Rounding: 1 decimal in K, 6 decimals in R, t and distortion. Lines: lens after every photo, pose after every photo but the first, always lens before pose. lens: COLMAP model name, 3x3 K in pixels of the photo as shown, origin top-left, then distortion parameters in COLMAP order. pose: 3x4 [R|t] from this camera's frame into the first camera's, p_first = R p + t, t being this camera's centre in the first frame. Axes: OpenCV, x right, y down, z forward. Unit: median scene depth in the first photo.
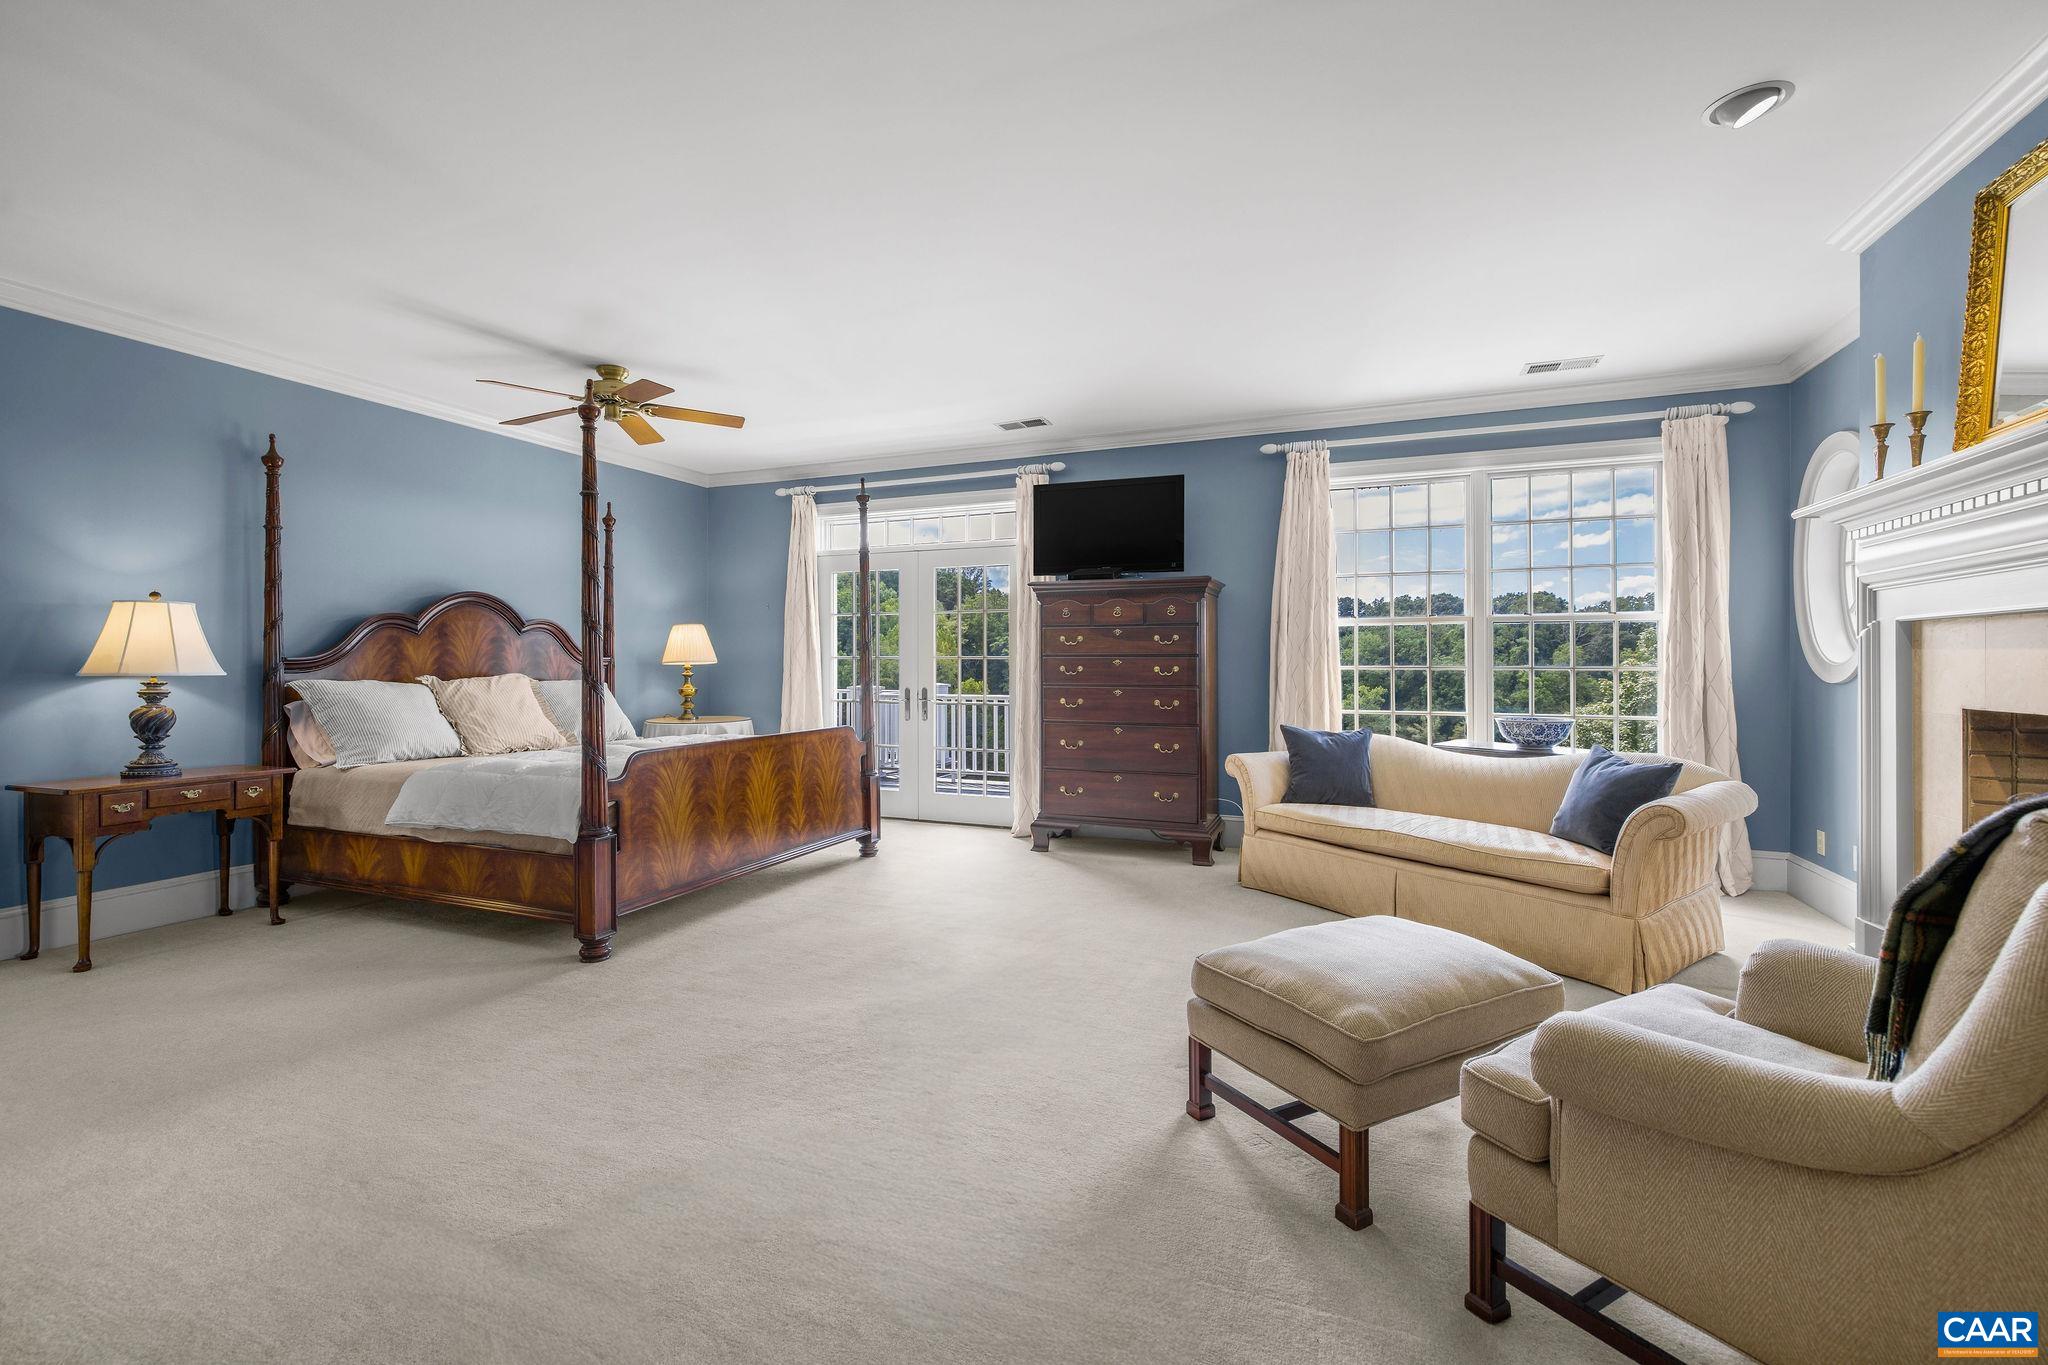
lens RADIAL K [[874.1, 0, 1020.7], [0, 874.1, 676.0], [0, 0, 1]] dist [0.013260, -0.000038]
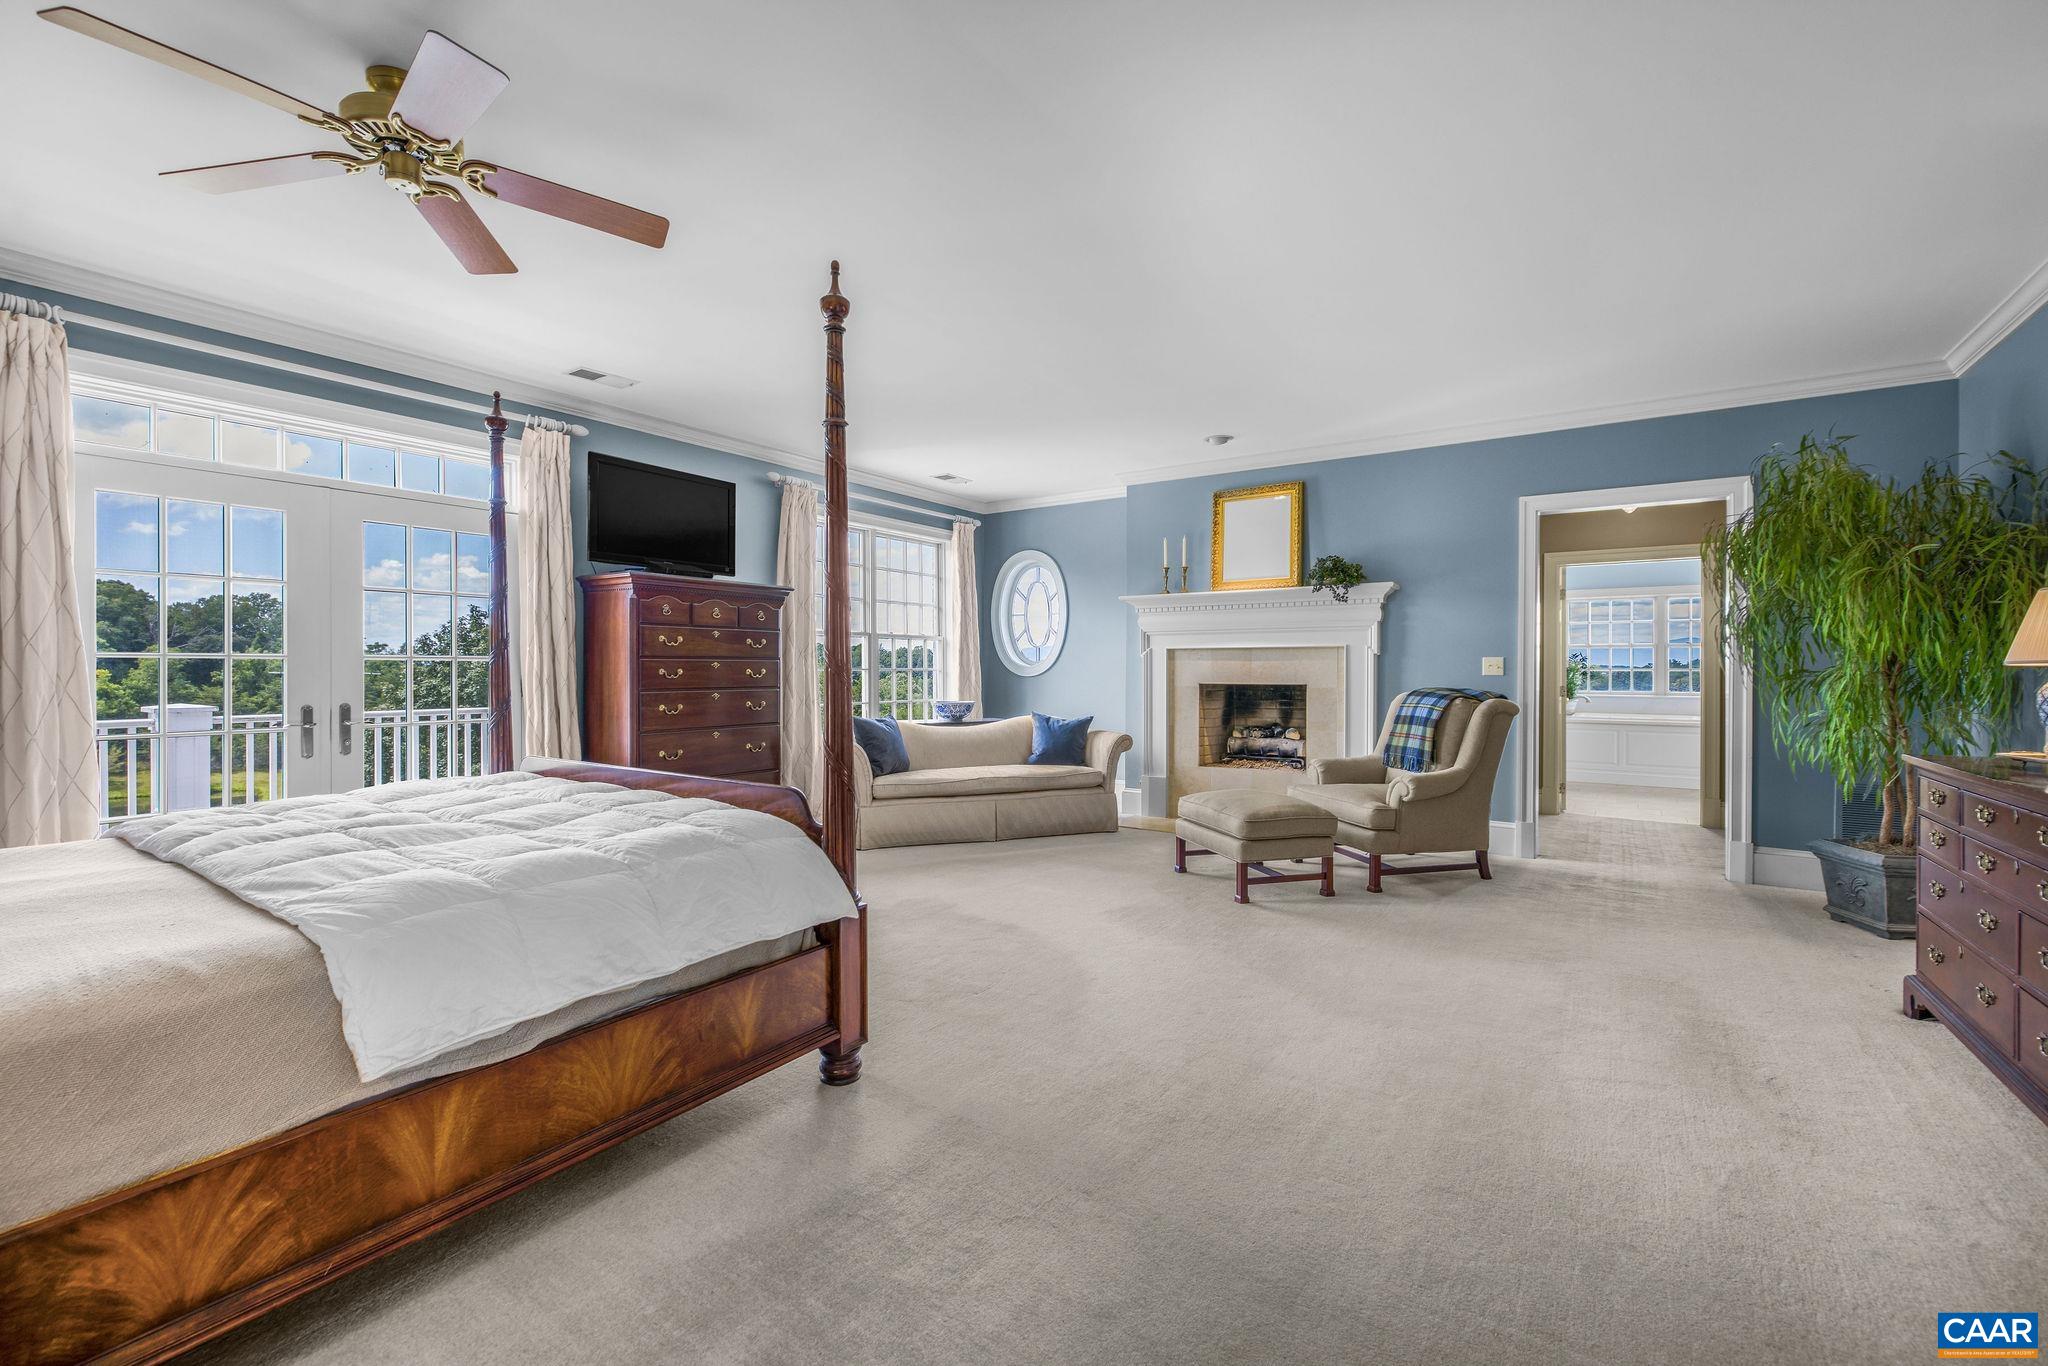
lens RADIAL K [[874.1, 0, 1023.0], [0, 874.1, 669.1], [0, 0, 1]] dist [0.013260, -0.000038]
pose [[0.200175, -0.008945, 0.979719, -0.771476], [0.011811, 0.999908, 0.006716, -0.013194], [-0.979689, 0.010227, 0.200262, 0.461240]]
